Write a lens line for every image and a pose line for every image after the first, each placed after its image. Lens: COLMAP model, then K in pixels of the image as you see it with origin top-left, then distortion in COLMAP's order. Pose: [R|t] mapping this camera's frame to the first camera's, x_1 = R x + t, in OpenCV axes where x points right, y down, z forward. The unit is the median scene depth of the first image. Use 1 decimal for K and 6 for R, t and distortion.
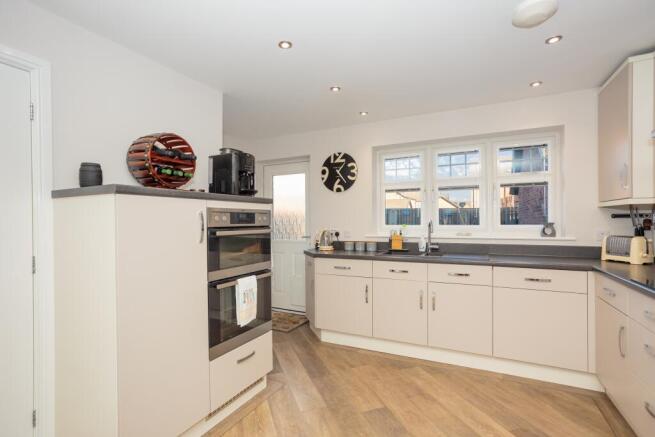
lens RADIAL K [[321.8, 0, 326.7], [0, 321.8, 218.1], [0, 0, 1]] dist [0.000110, 0.000754]
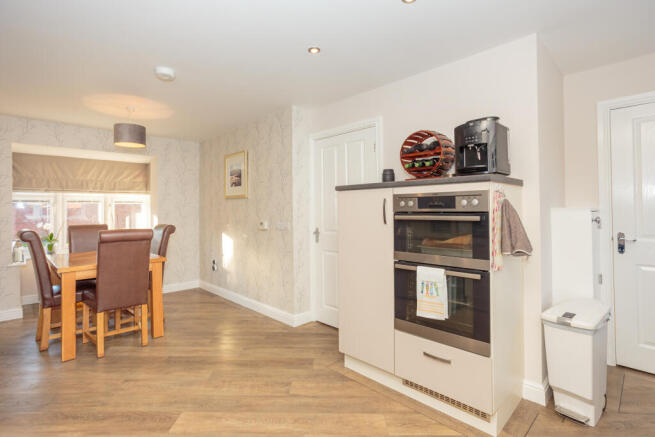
lens RADIAL K [[321.1, 0, 328.5], [0, 321.1, 201.7], [0, 0, 1]] dist [-0.001144, 0.000037]
pose [[-0.314385, -0.010392, -0.949239, 0.555344], [0.017981, 0.999695, -0.016900, 0.005745], [0.949125, -0.022382, -0.314102, 0.798560]]
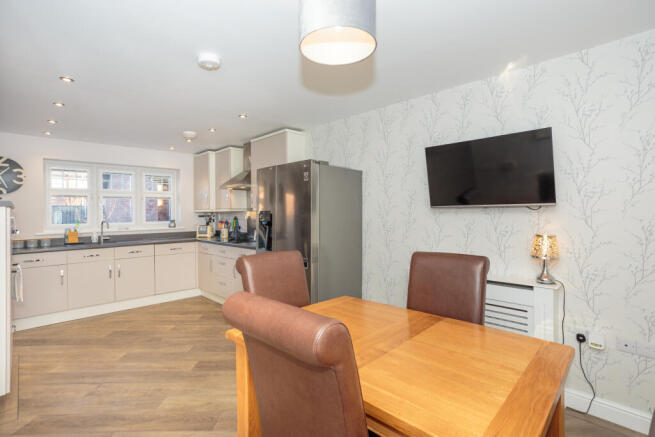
lens RADIAL K [[321.8, 0, 326.7], [0, 321.8, 218.1], [0, 0, 1]] dist [0.000110, 0.000754]
pose [[0.322507, -0.012901, 0.946479, -0.833692], [0.000635, 0.999910, 0.013413, -0.022225], [-0.946567, -0.003725, 0.322486, -0.469591]]
